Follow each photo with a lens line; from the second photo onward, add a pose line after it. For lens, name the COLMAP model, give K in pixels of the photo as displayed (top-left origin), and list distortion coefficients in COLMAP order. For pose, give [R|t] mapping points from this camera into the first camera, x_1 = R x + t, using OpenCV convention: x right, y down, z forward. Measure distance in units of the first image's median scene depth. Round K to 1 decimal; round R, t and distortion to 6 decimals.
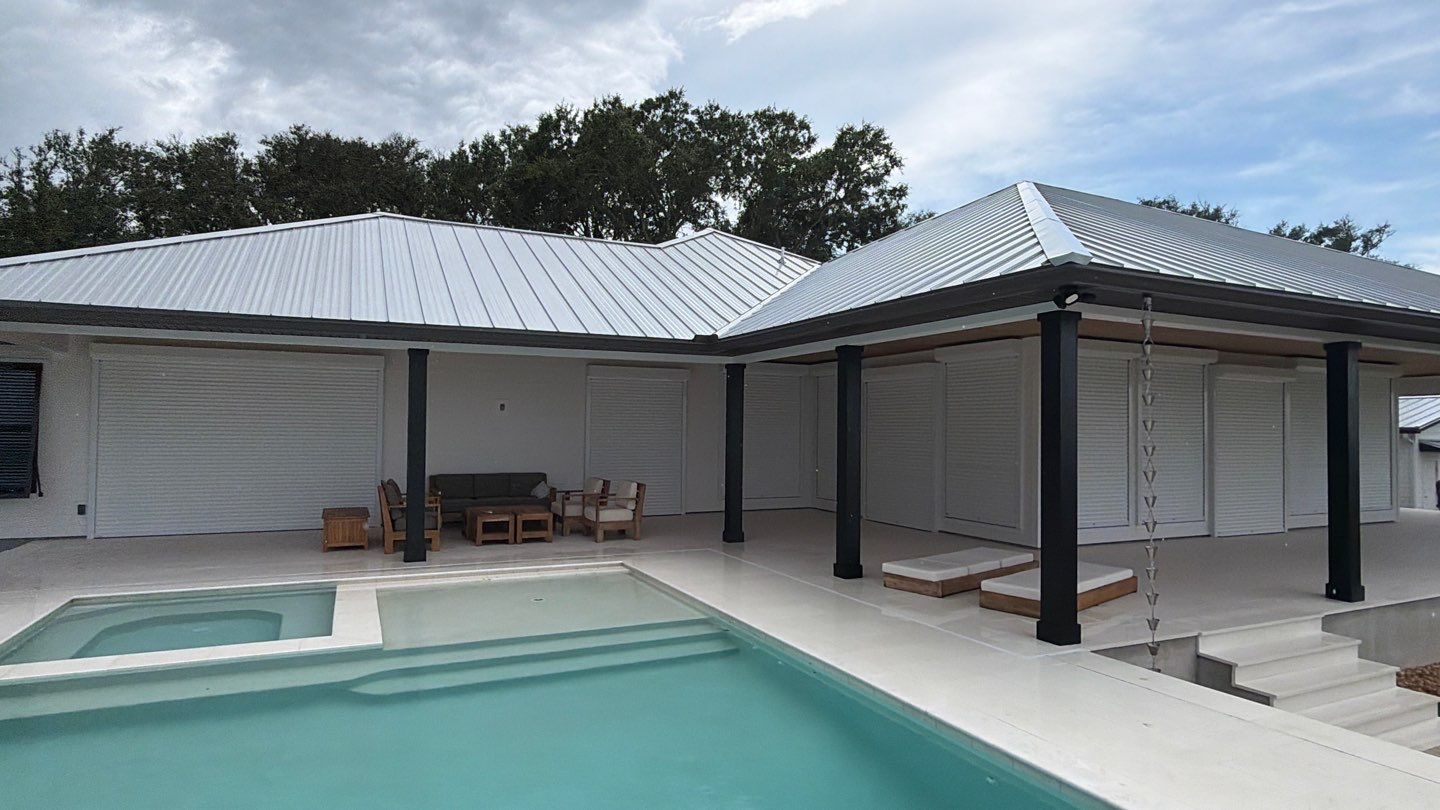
lens RADIAL K [[788.5, 0, 720.0], [0, 788.5, 405.0], [0, 0, 1]] dist [0.000220, -0.000434]
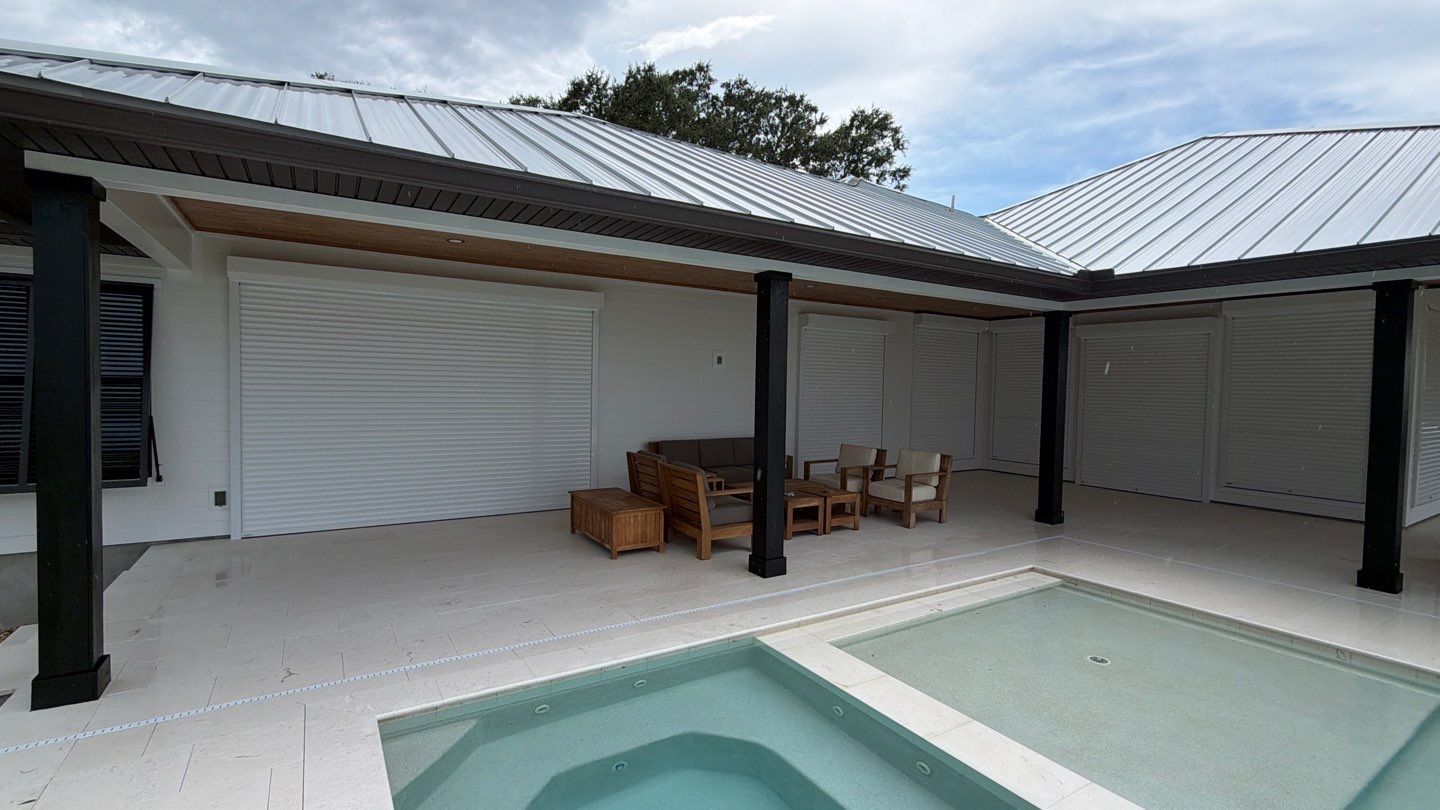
lens RADIAL K [[640.8, 0, 720.0], [0, 640.8, 405.0], [0, 0, 1]] dist [-0.001603, -0.000015]
pose [[0.992440, 0.004687, 0.122644, -0.140306], [-0.012273, 0.998052, 0.061172, 0.003270], [-0.122118, -0.062214, 0.990564, 0.124067]]
